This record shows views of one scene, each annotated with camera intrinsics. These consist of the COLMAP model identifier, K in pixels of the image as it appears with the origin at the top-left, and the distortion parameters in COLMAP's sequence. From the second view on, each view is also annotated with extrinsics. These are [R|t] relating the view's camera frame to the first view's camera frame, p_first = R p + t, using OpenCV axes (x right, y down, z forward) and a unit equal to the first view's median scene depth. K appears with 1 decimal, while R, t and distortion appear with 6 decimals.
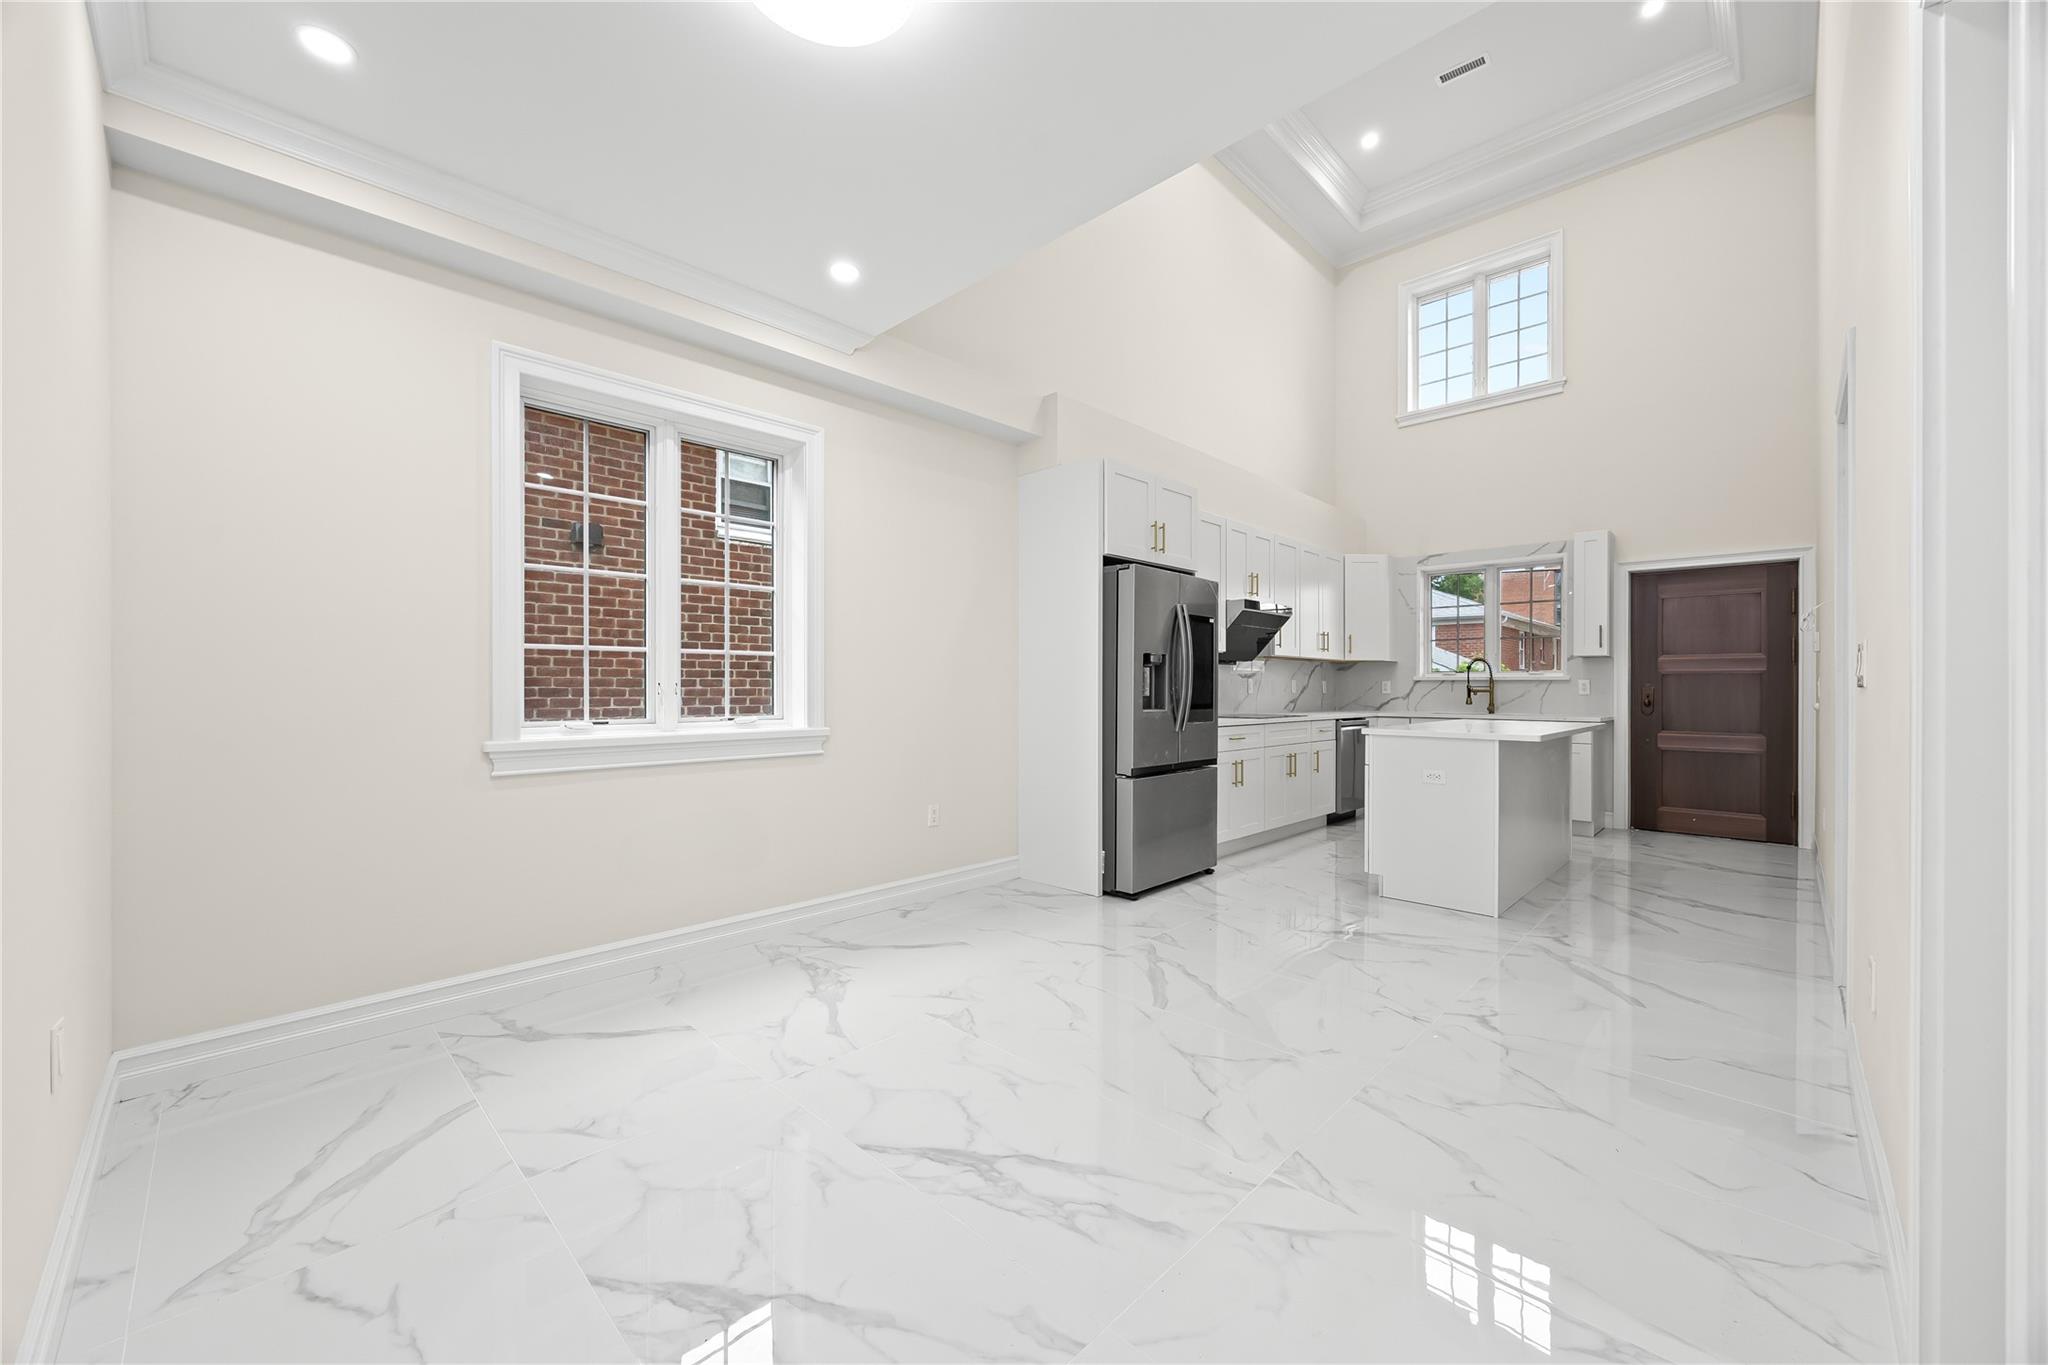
lens RADIAL K [[786.3, 0, 1025.2], [0, 786.3, 676.2], [0, 0, 1]] dist [-0.000739, 0.000113]
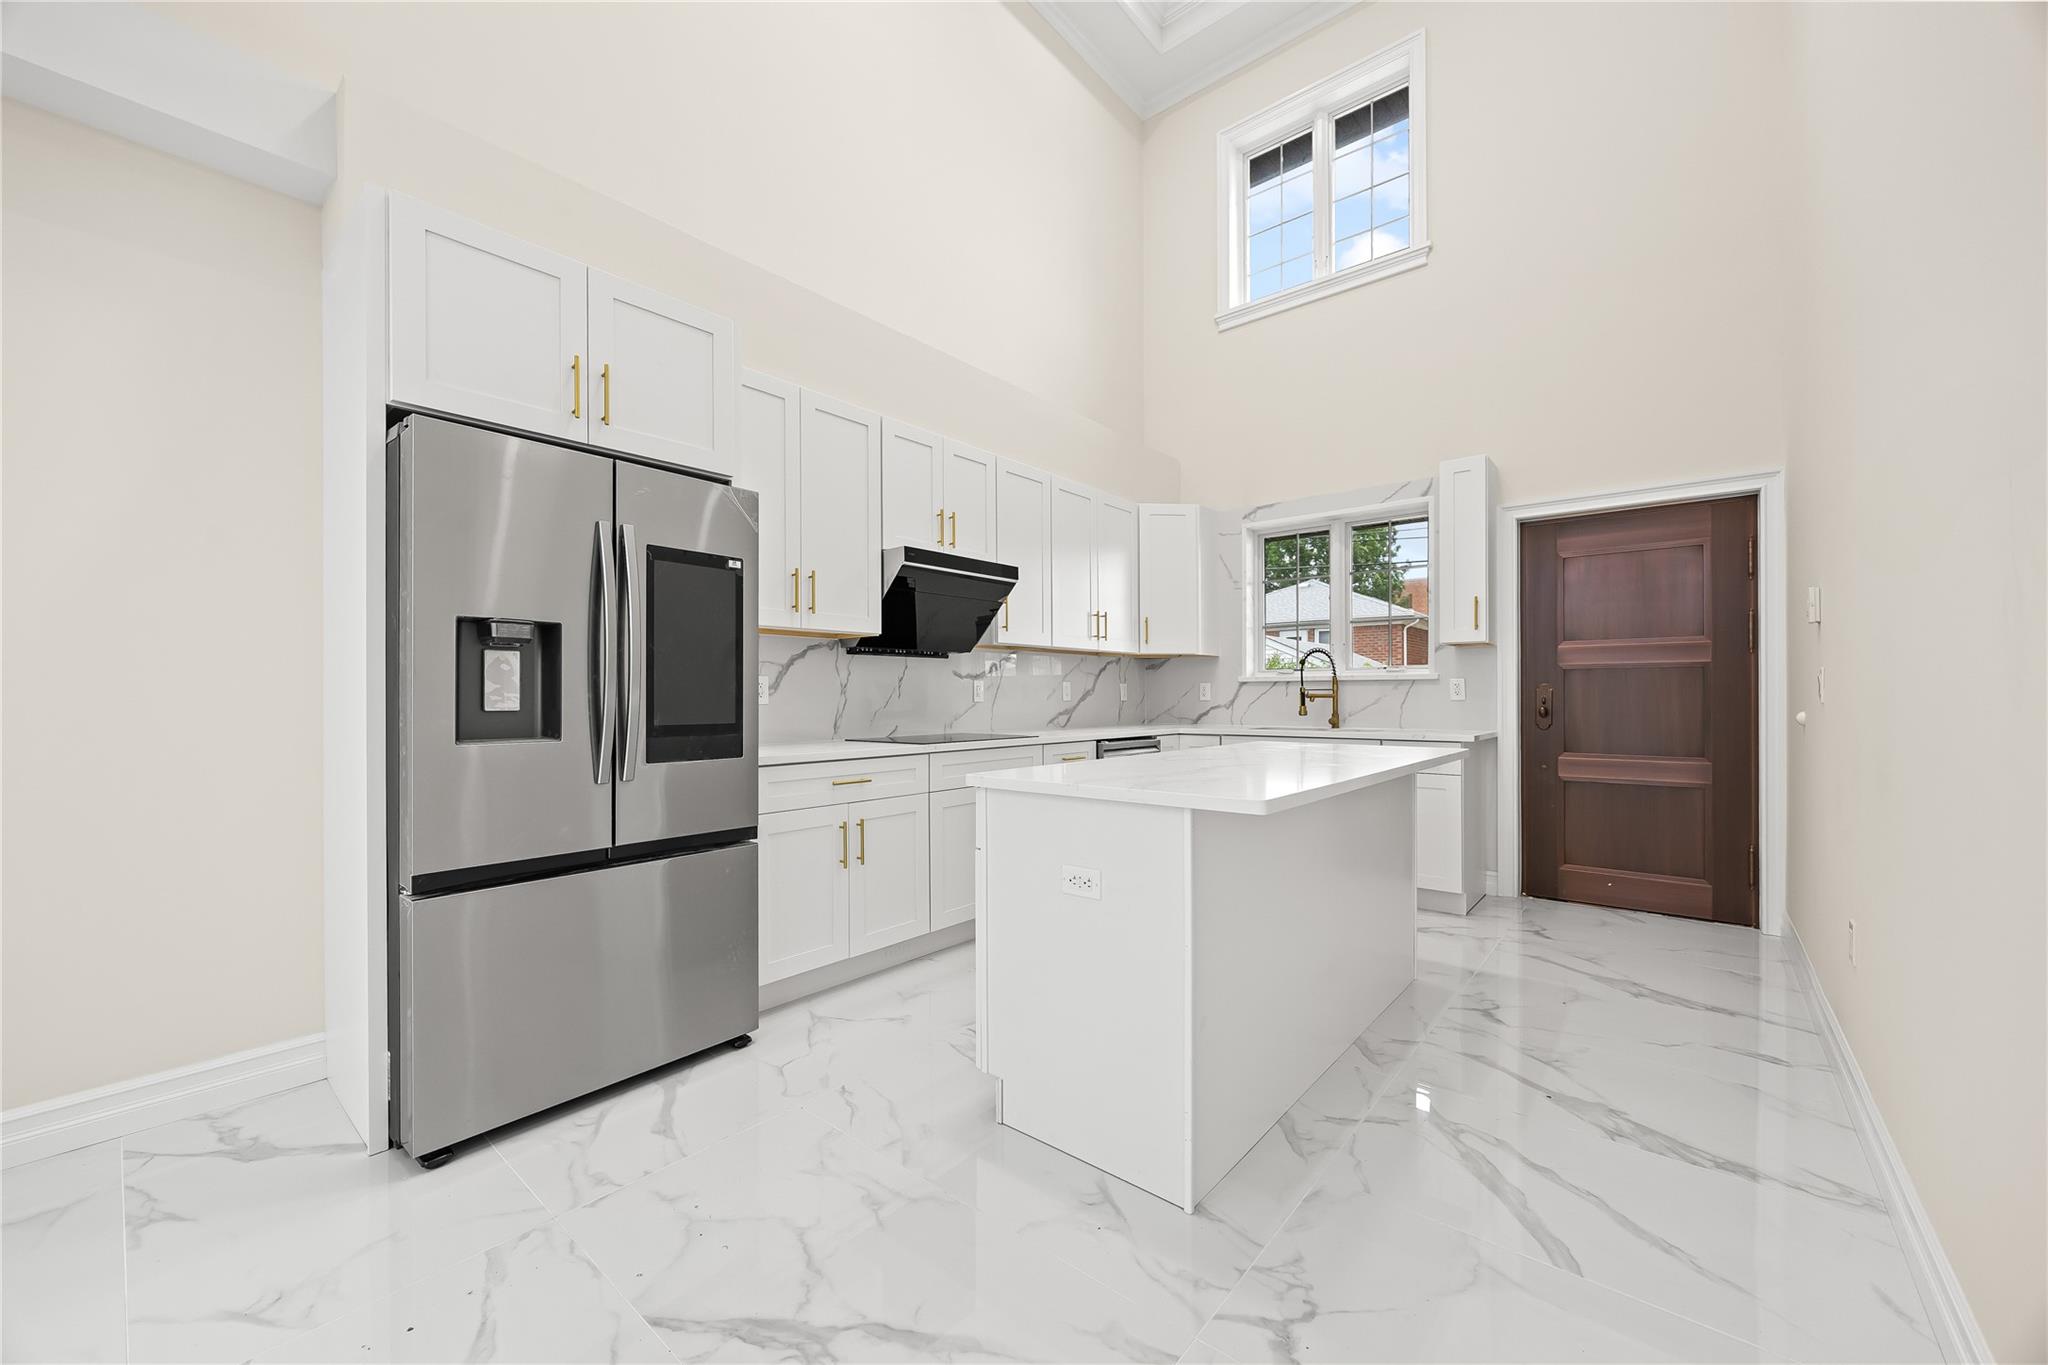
lens RADIAL K [[796.0, 0, 1024.0], [0, 796.0, 682.5], [0, 0, 1]] dist [-0.000169, 0.000415]
pose [[0.997397, -0.005423, 0.071900, 0.312422], [0.005562, 0.999983, -0.001722, 0.007811], [-0.071889, 0.002118, 0.997410, 0.367089]]
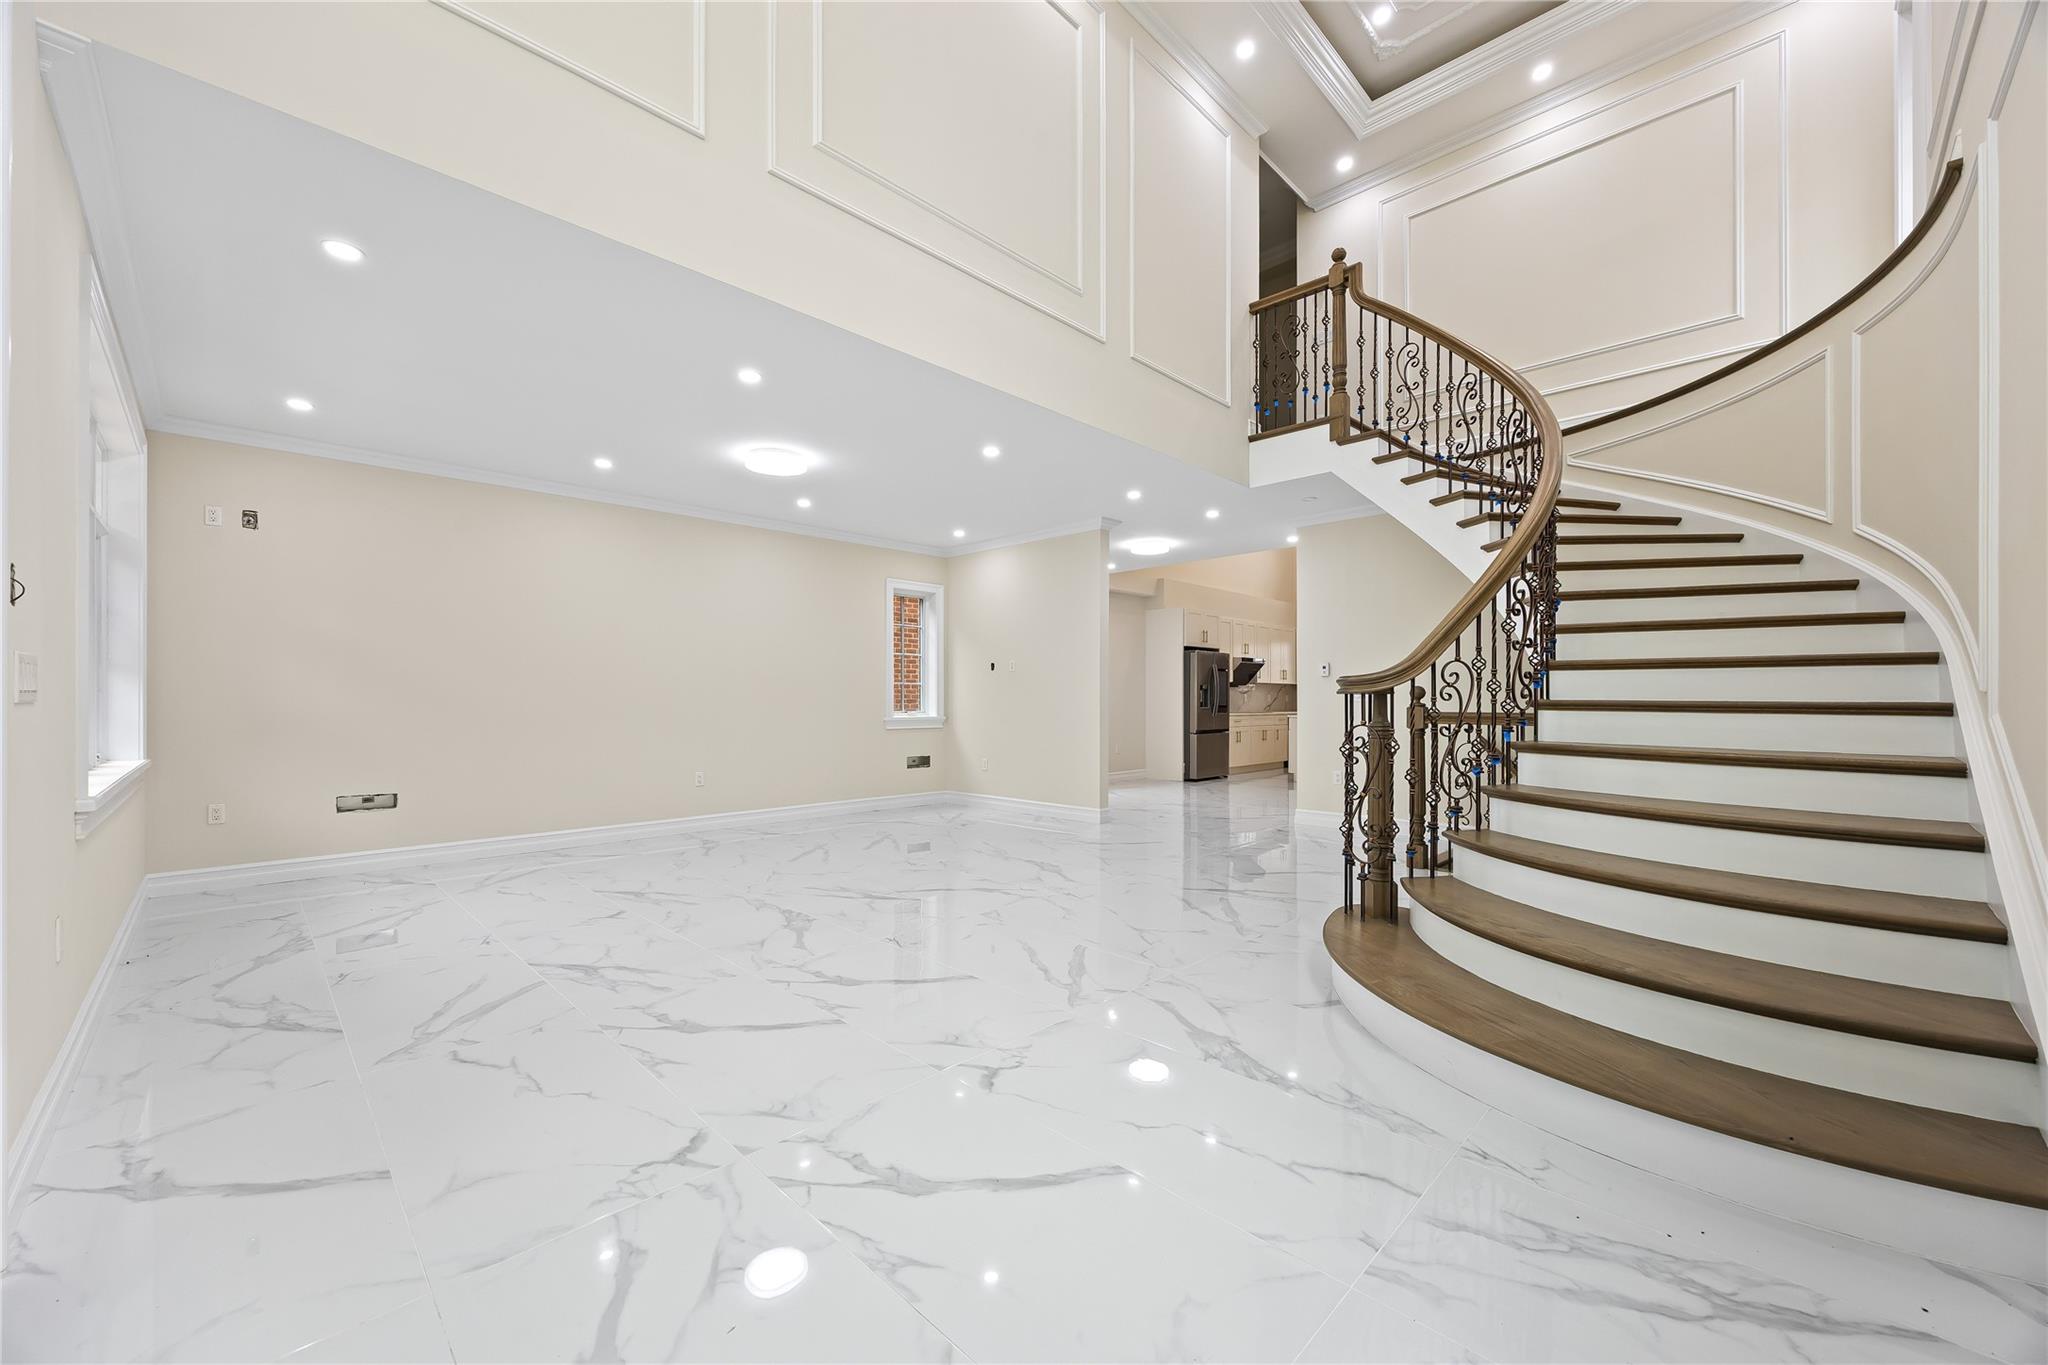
lens RADIAL K [[796.0, 0, 1024.0], [0, 796.0, 682.5], [0, 0, 1]] dist [-0.000169, 0.000415]
pose [[0.999957, -0.001050, -0.009265, -0.279342], [0.000988, 0.999977, -0.006663, -0.015098], [0.009272, 0.006654, 0.999935, -1.115617]]
